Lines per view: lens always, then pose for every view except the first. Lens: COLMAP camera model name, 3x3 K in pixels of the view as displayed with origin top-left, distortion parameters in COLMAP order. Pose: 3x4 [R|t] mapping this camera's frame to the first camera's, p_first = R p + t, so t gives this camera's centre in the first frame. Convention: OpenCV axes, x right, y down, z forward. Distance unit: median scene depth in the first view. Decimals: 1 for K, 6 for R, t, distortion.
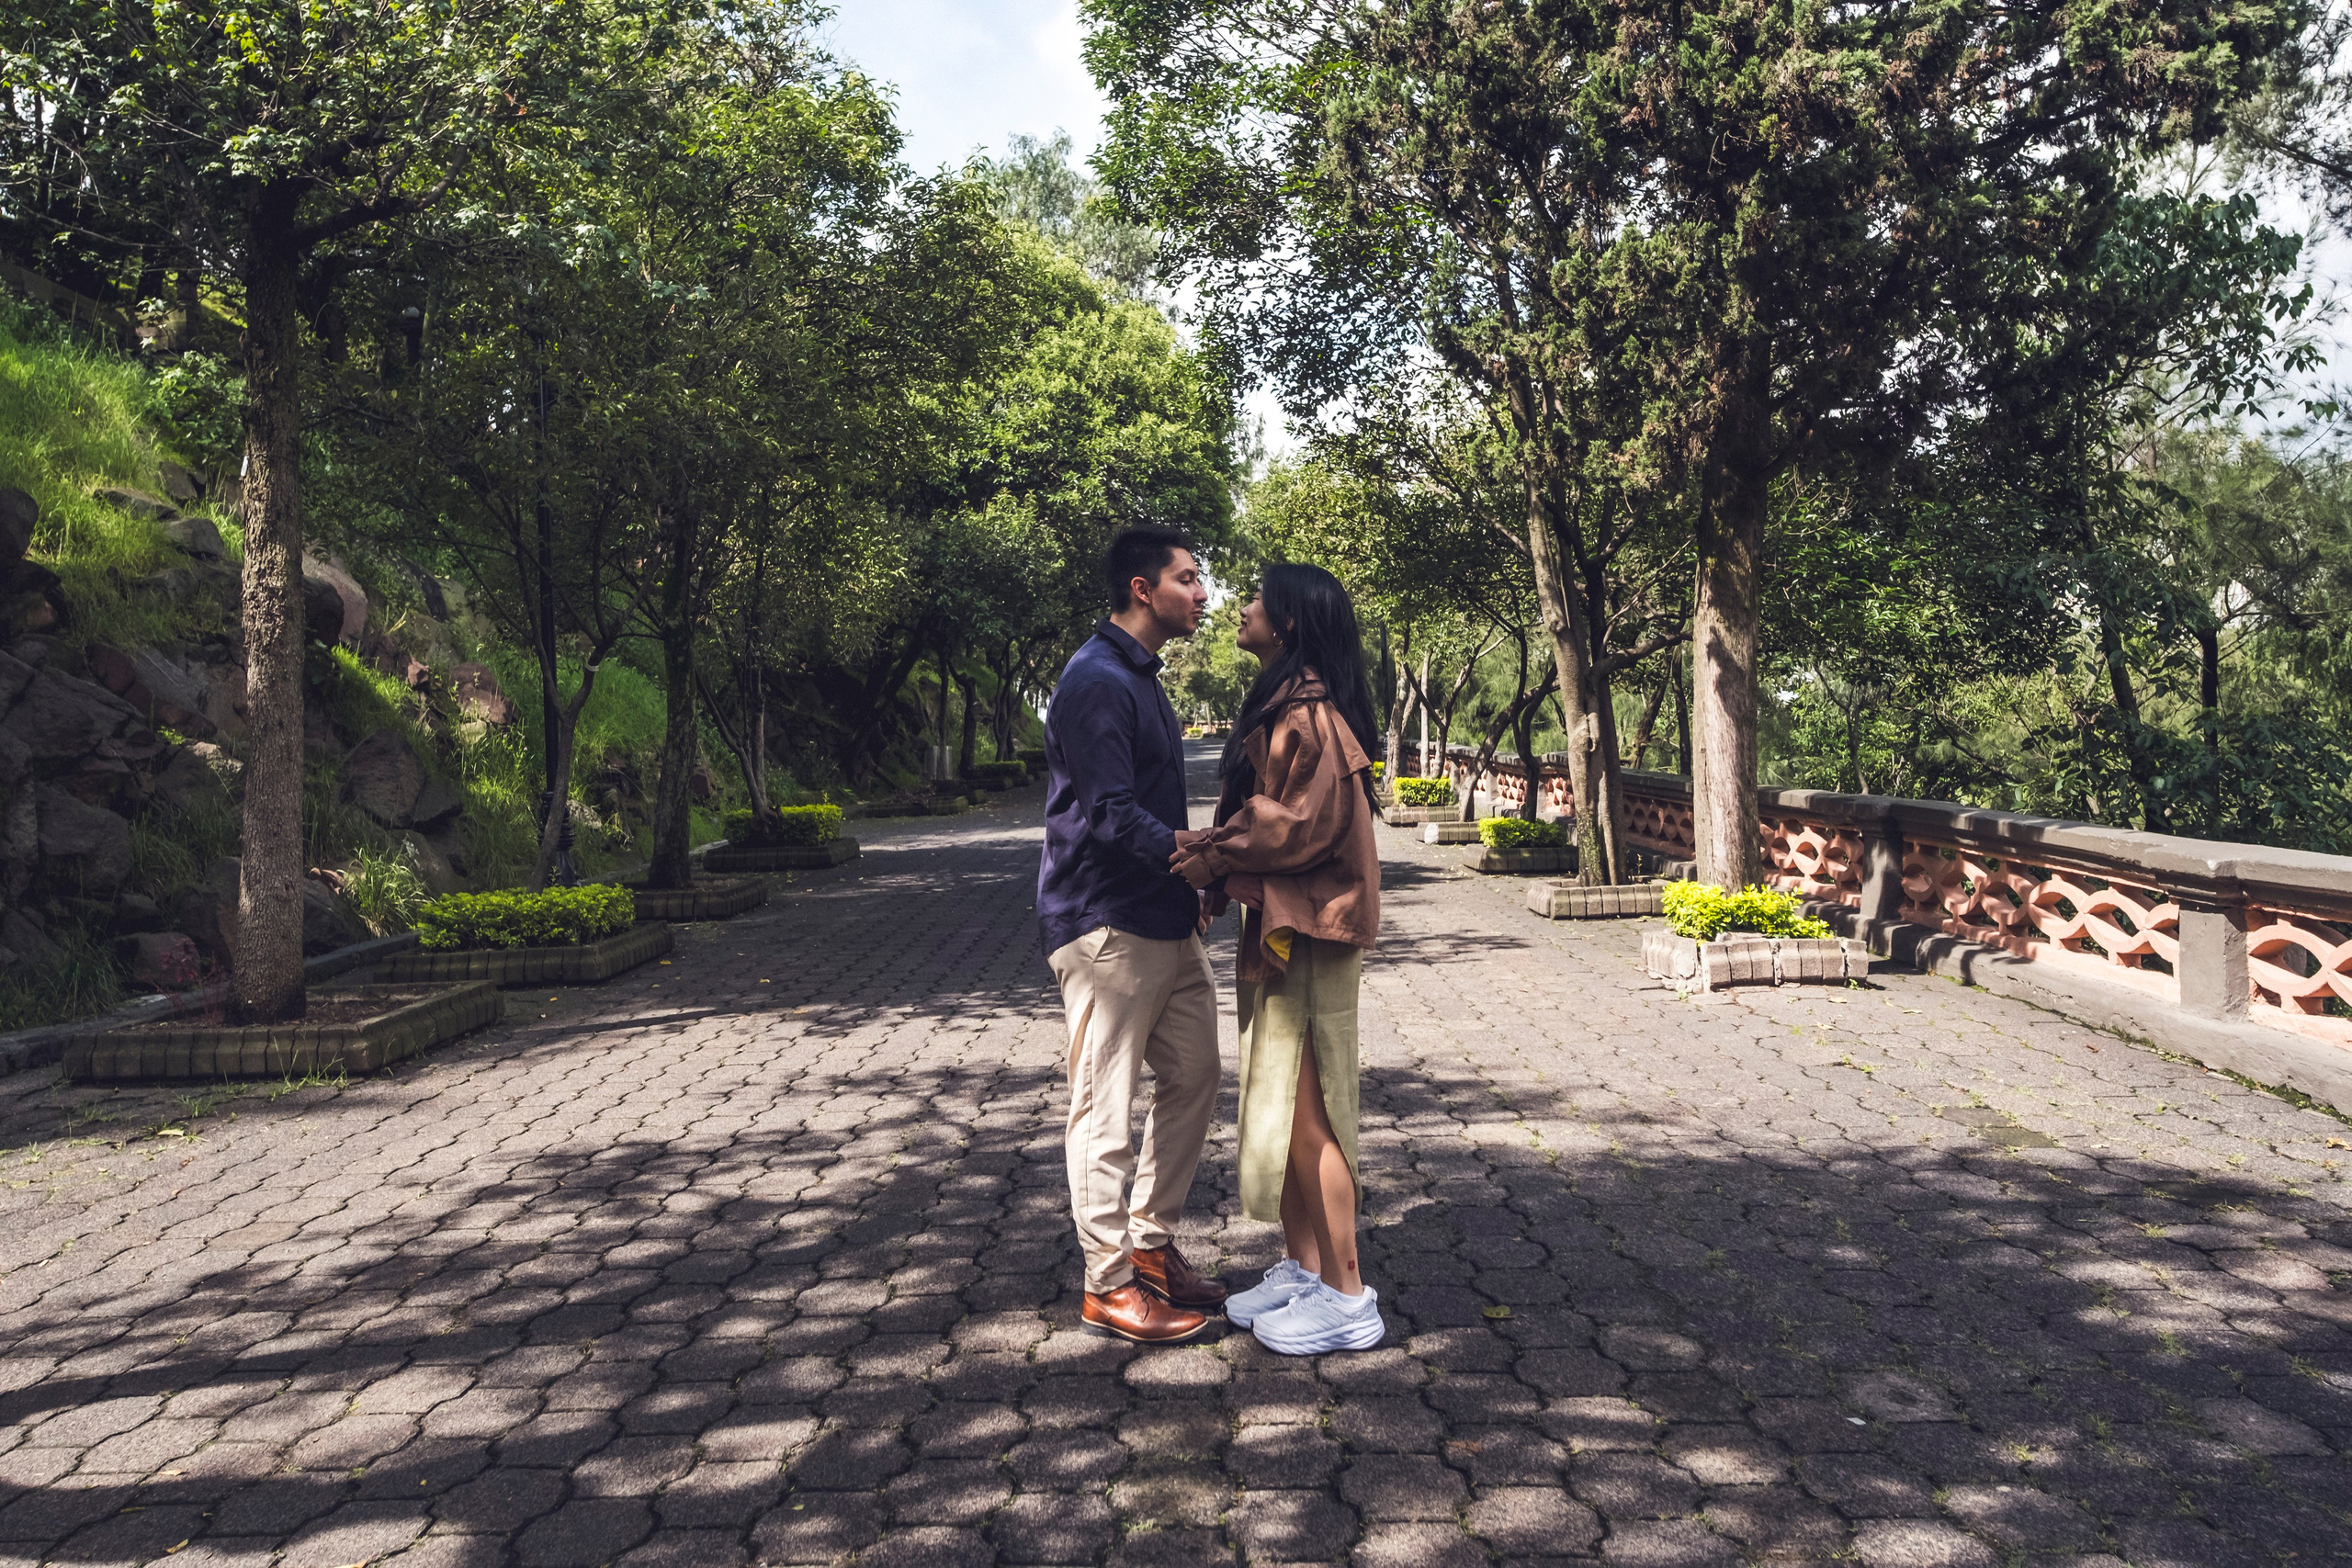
lens RADIAL K [[1917.3, 0, 1229.6], [0, 1917.3, 823.3], [0, 0, 1]] dist [-0.028371, 0.024684]
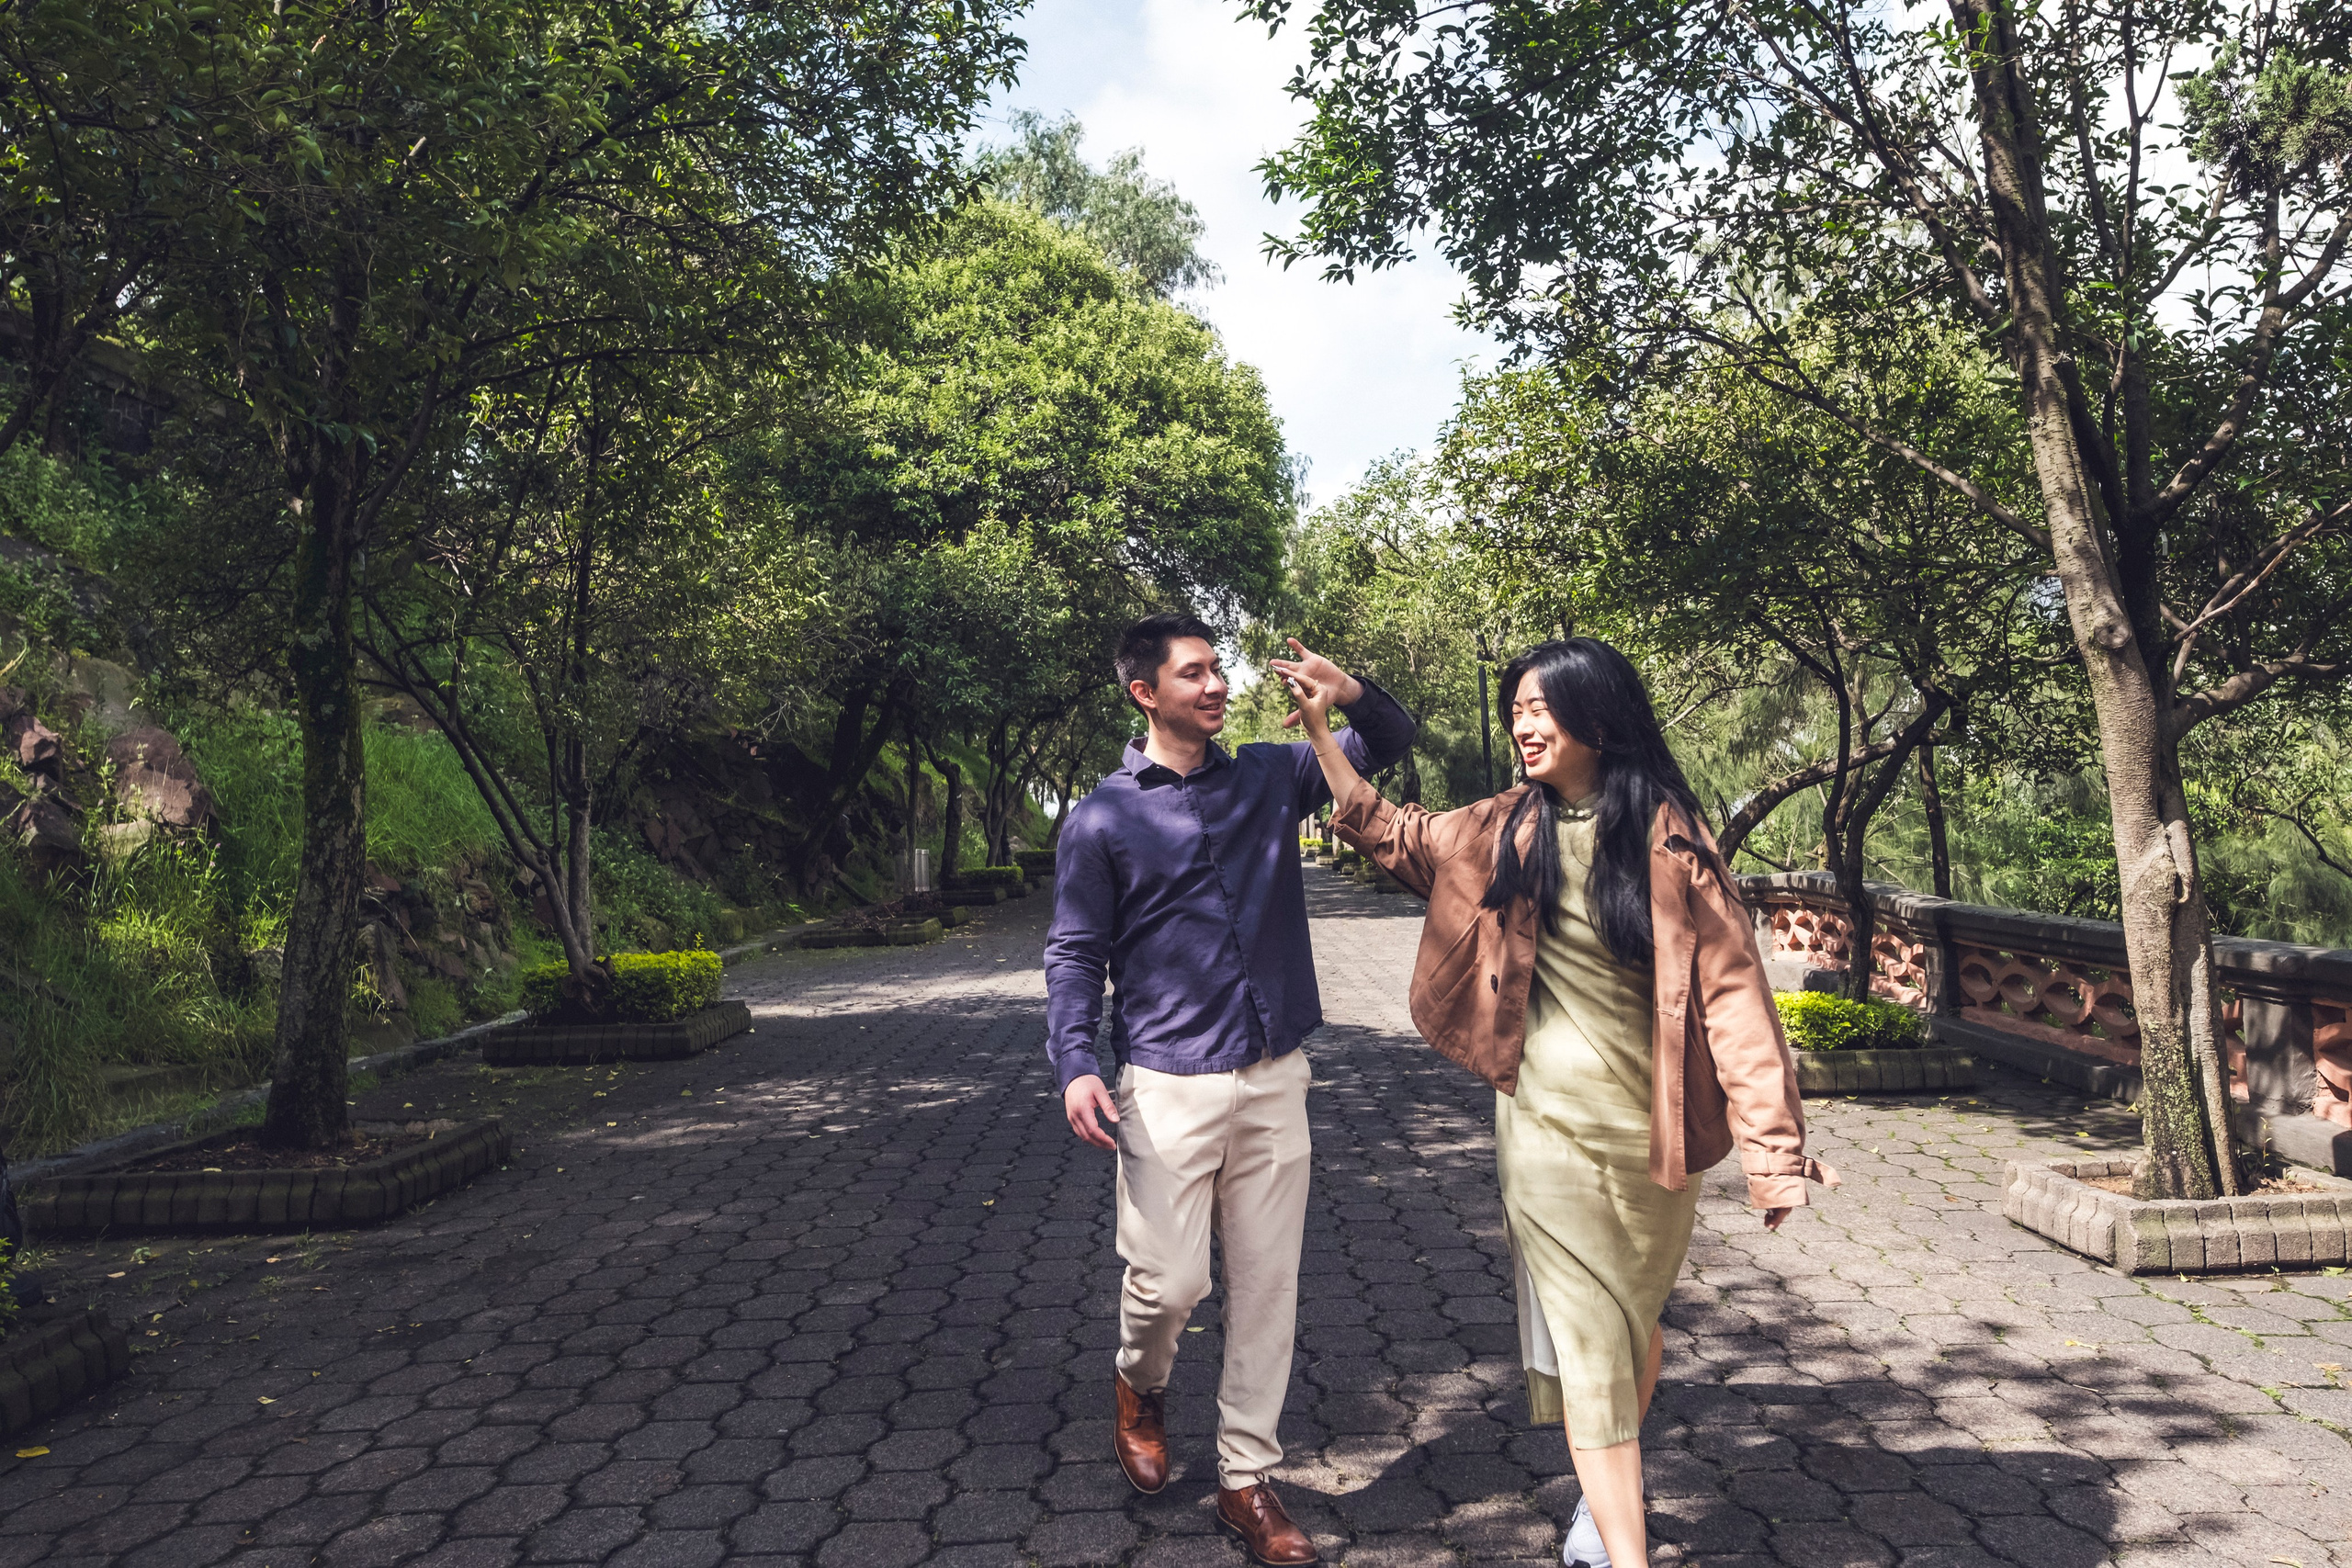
lens RADIAL K [[1917.3, 0, 1229.6], [0, 1917.3, 823.3], [0, 0, 1]] dist [-0.028371, 0.024684]
pose [[0.999986, 0.003956, -0.003512, -0.019512], [-0.004123, 0.998789, -0.049034, -0.015063], [0.003314, 0.049047, 0.998791, 0.241501]]
